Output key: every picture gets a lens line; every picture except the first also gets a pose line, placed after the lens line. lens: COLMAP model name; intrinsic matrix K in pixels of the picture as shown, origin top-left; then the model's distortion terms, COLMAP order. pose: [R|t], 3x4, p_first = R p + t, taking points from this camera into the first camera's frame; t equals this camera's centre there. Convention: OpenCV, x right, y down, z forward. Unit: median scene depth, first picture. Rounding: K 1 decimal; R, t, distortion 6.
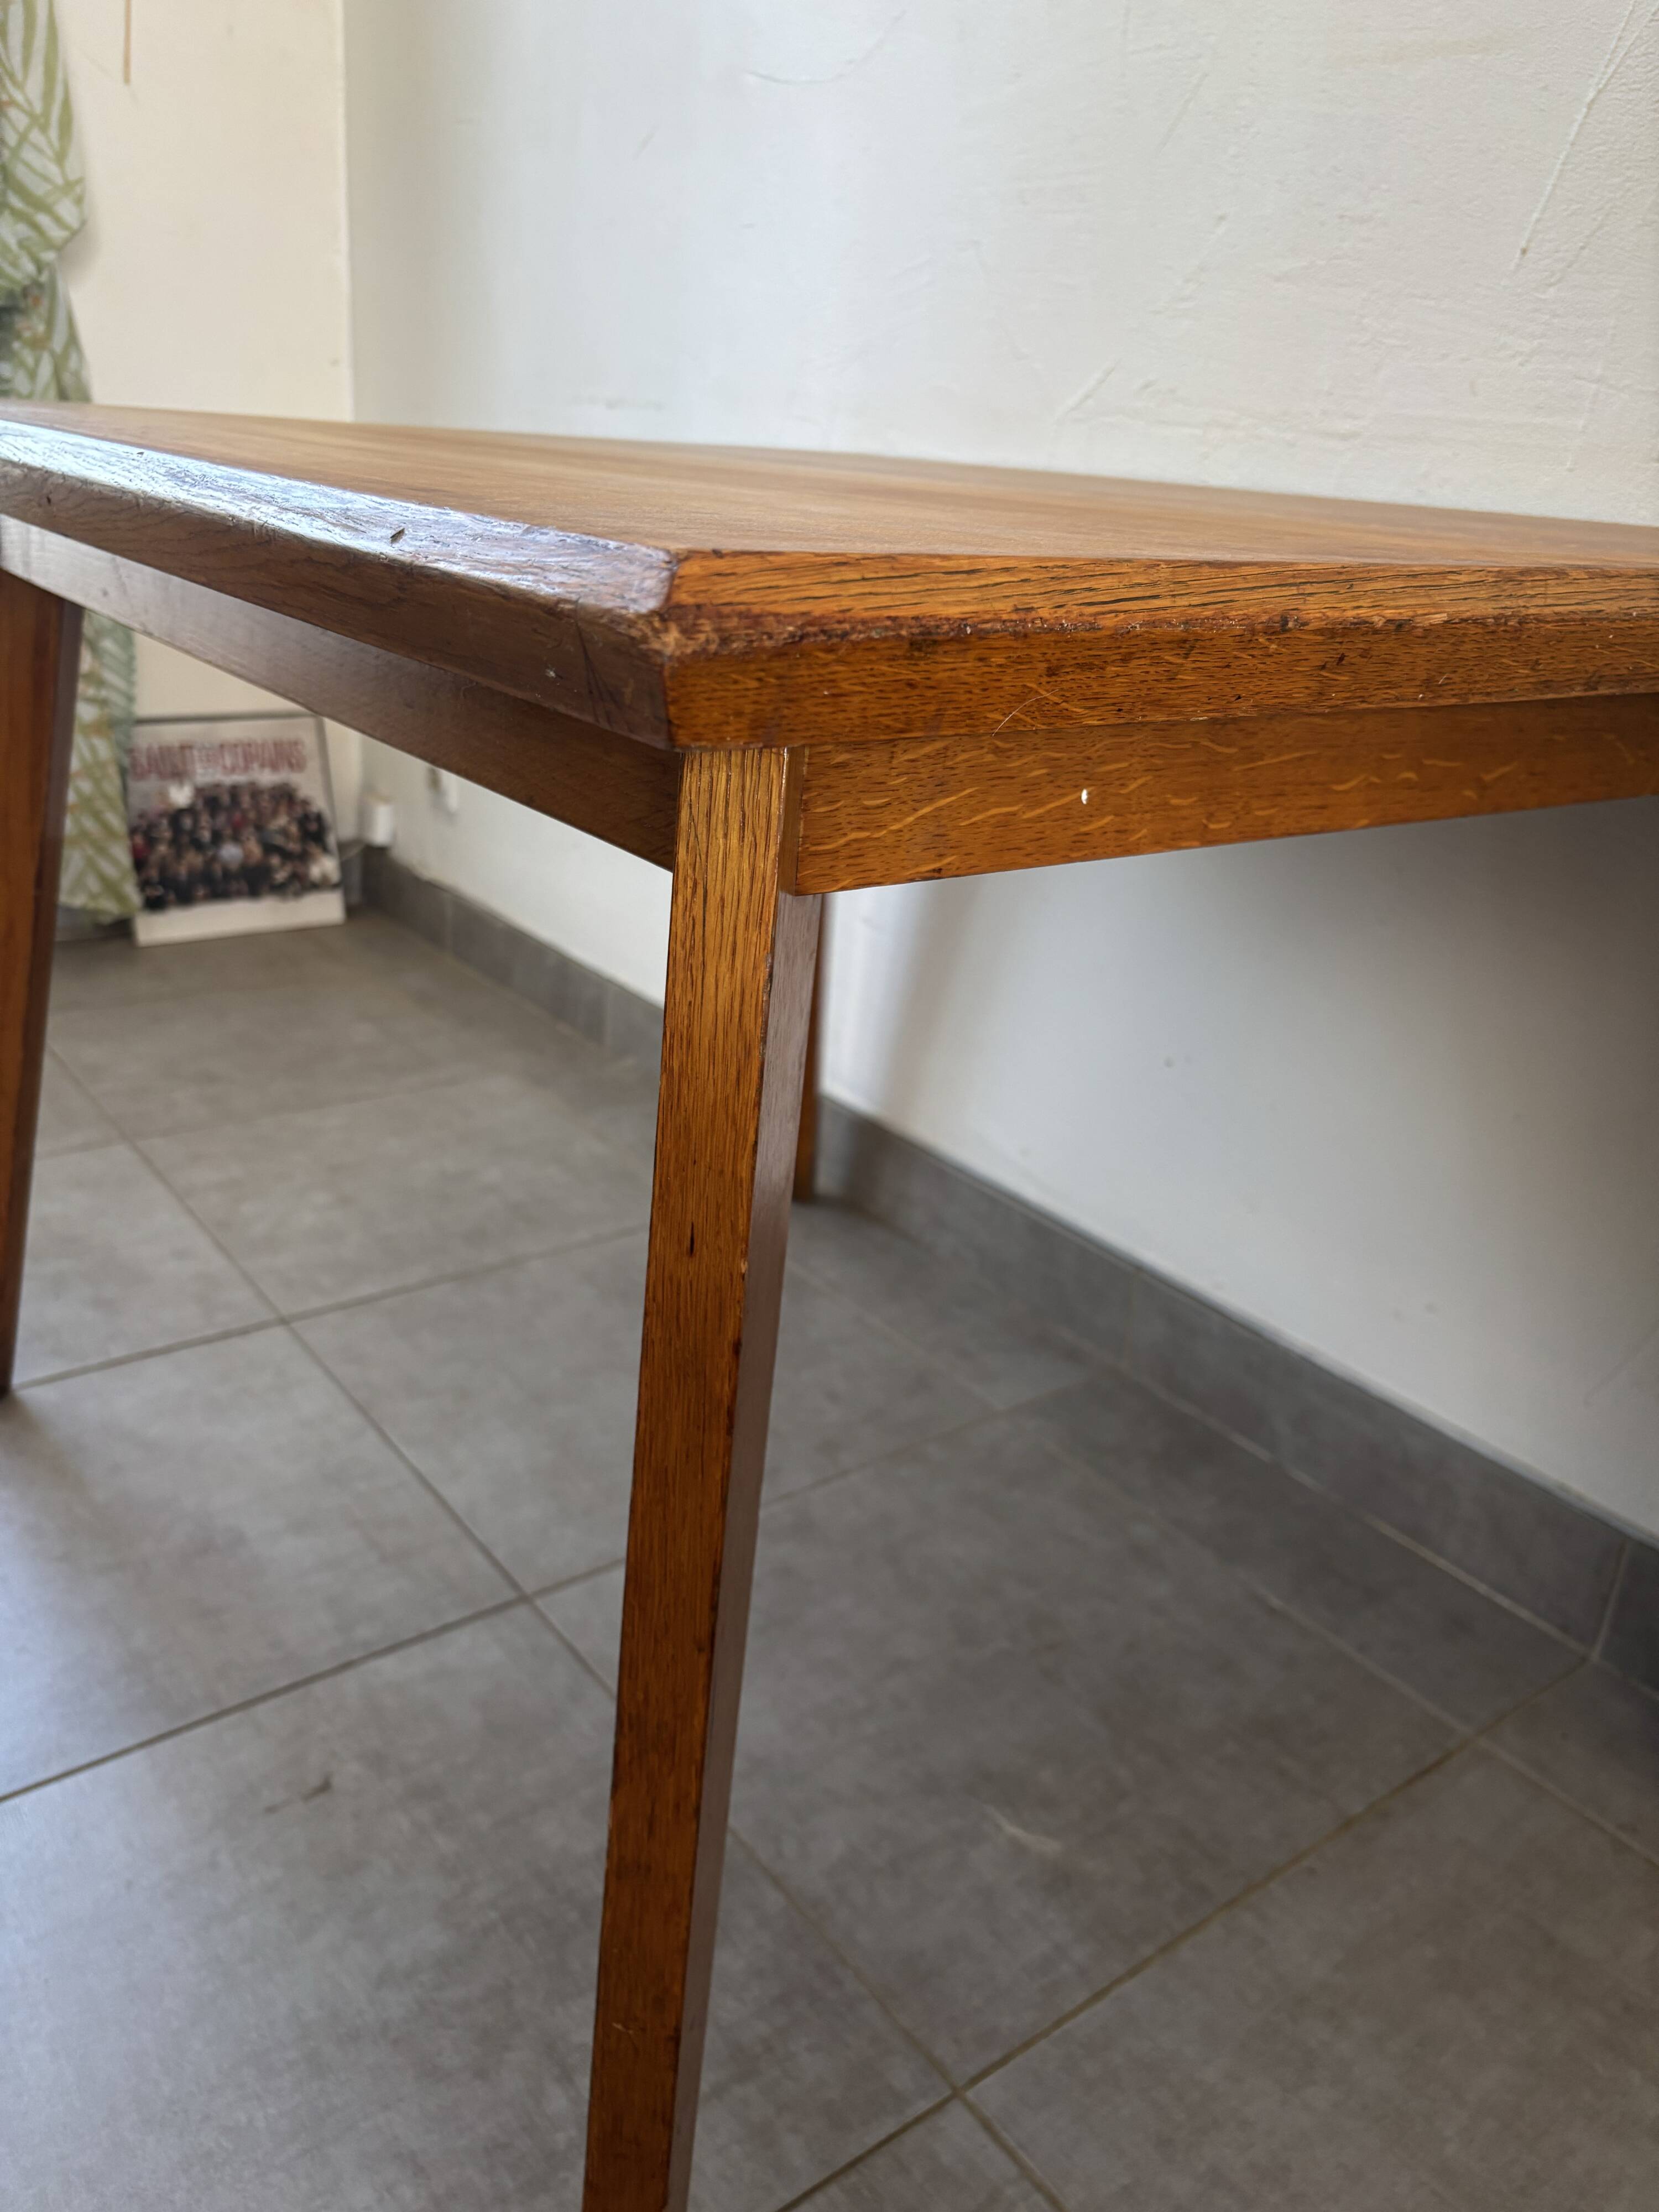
lens RADIAL K [[1718.4, 0, 825.8], [0, 1718.4, 1087.3], [0, 0, 1]] dist [0.004929, 0.008497]
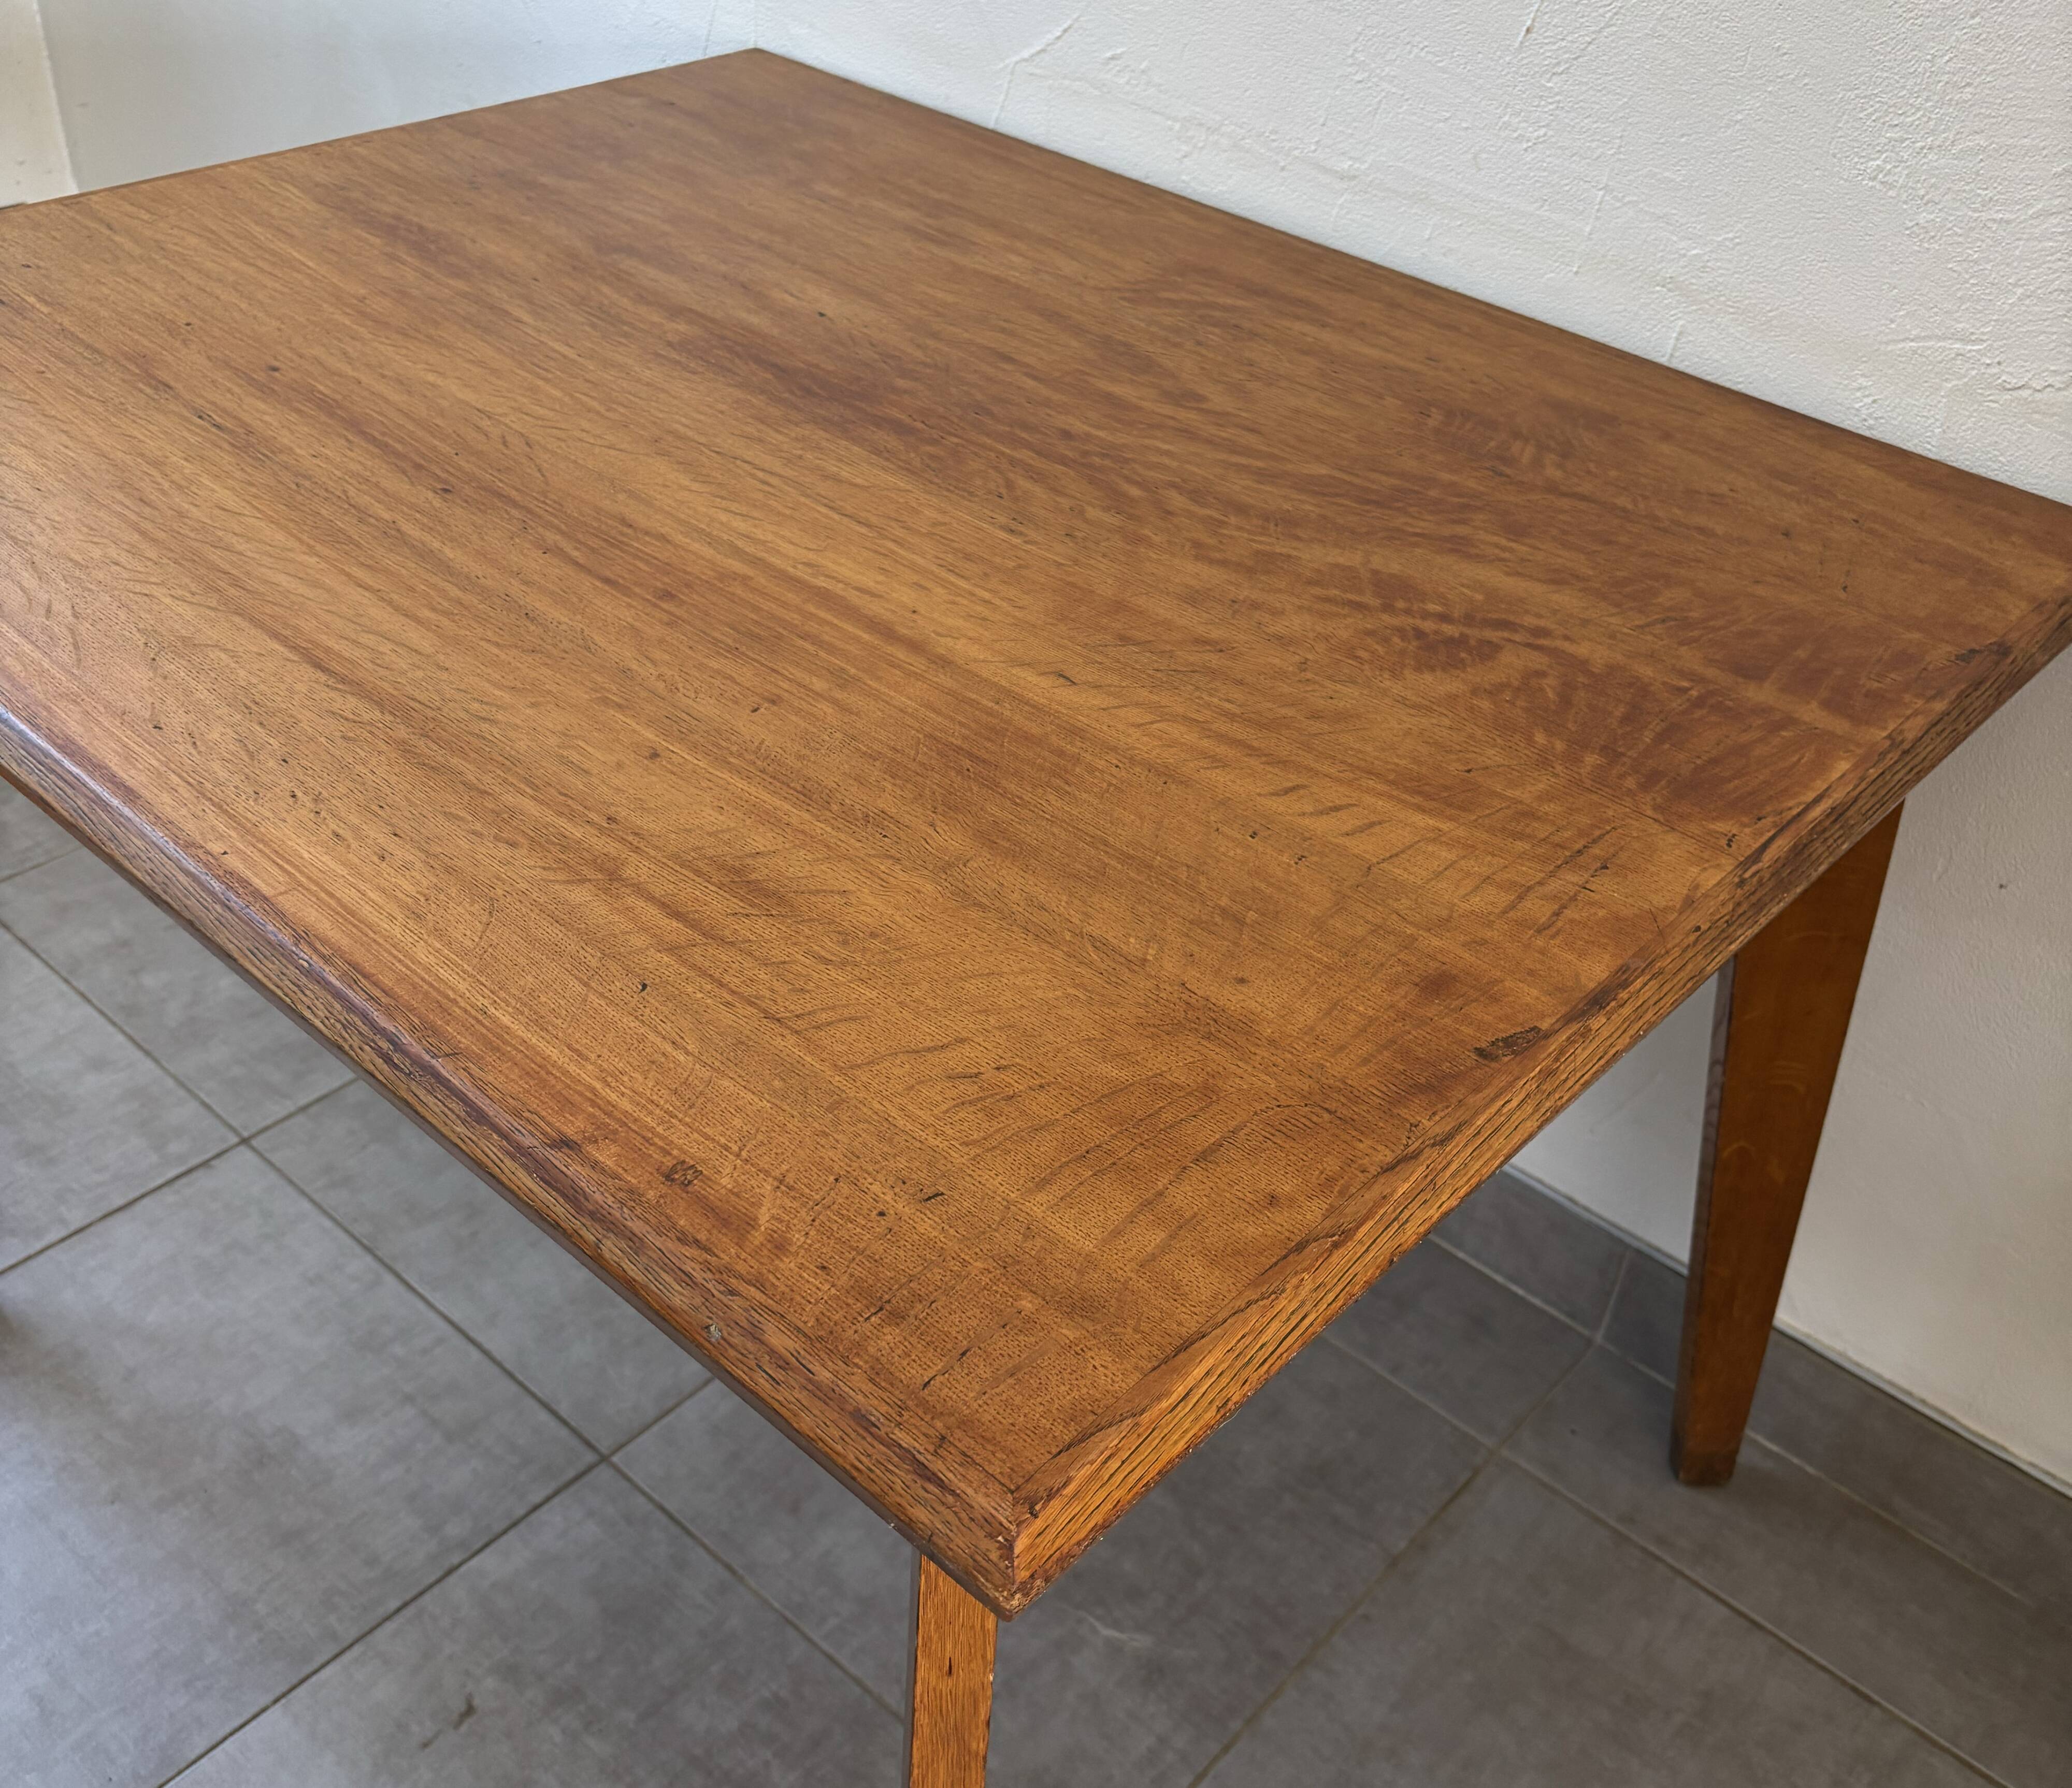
lens RADIAL K [[2111.4, 0, 1031.7], [0, 2111.4, 894.8], [0, 0, 1]] dist [0.013437, 0.000000]
pose [[0.981328, -0.122168, 0.148561, -0.081532], [0.075725, 0.955394, 0.285460, -0.402841], [-0.176809, -0.268880, 0.946806, -0.151485]]
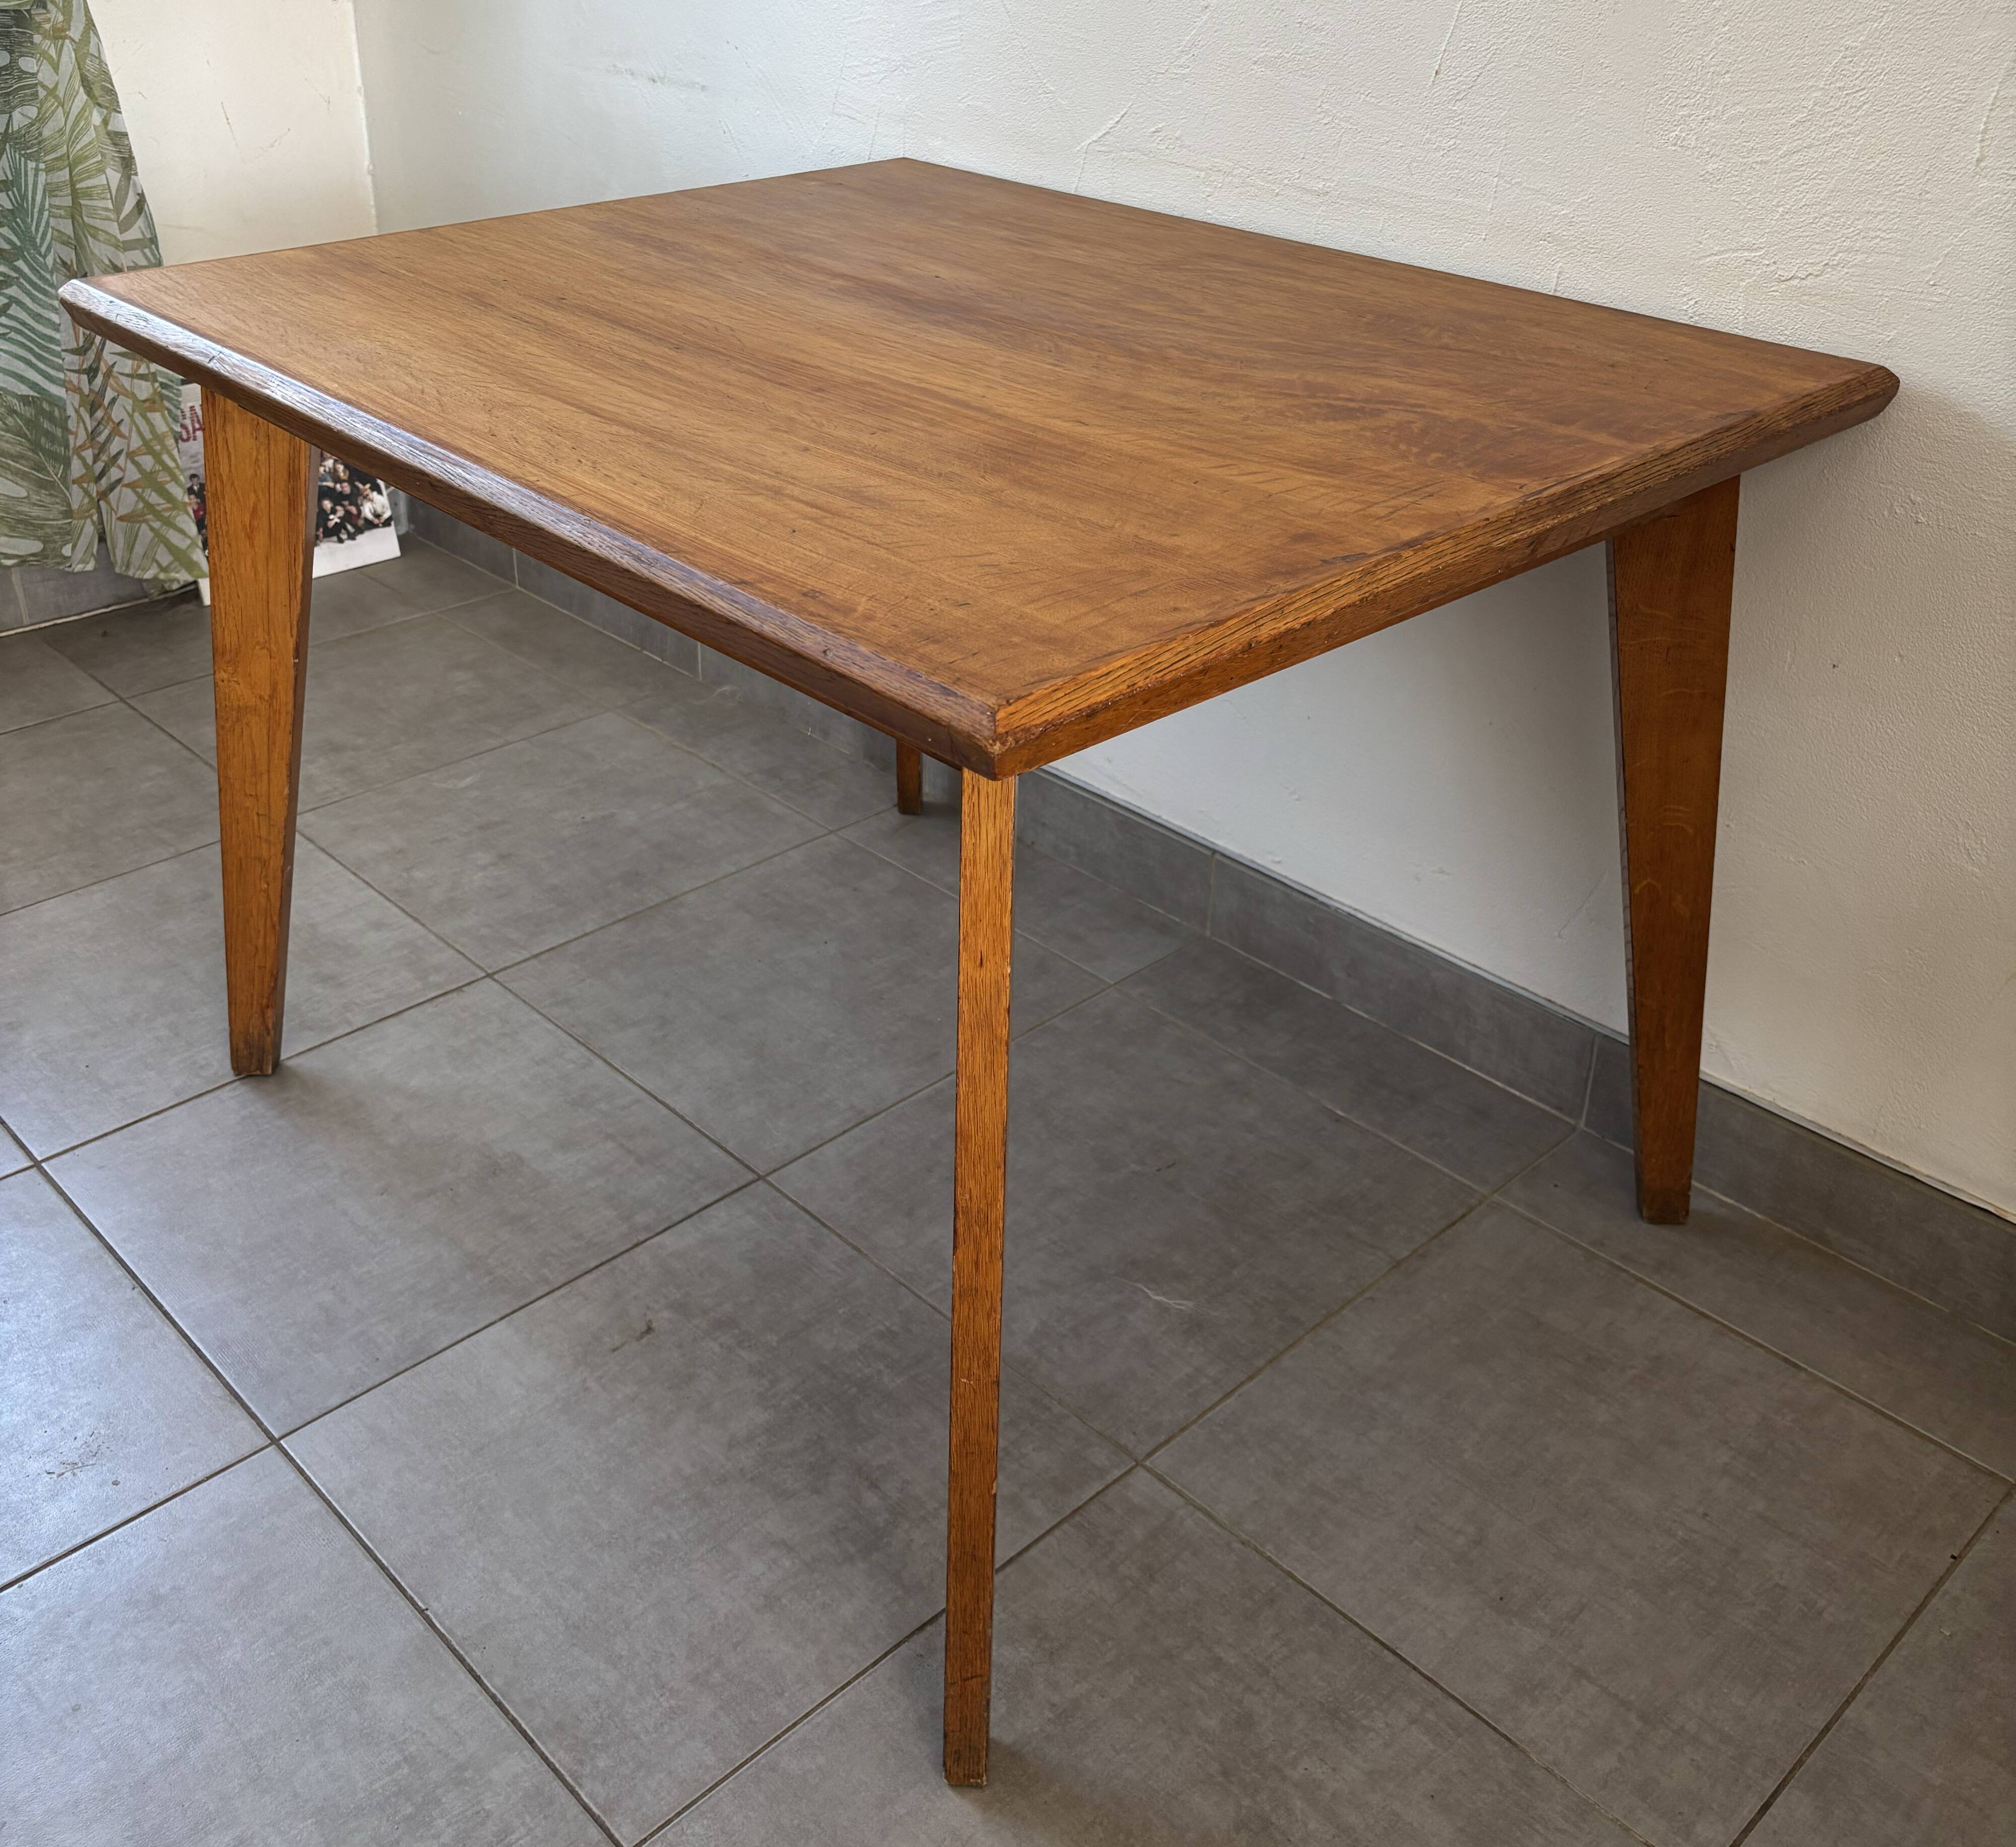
lens RADIAL K [[2044.9, 0, 1014.0], [0, 2044.9, 718.7], [0, 0, 1]] dist [0.029043, 0.000000]
pose [[0.991453, -0.100119, 0.083648, -0.092232], [0.093697, 0.992583, 0.077463, -0.158082], [-0.090784, -0.068964, 0.993480, -0.564144]]
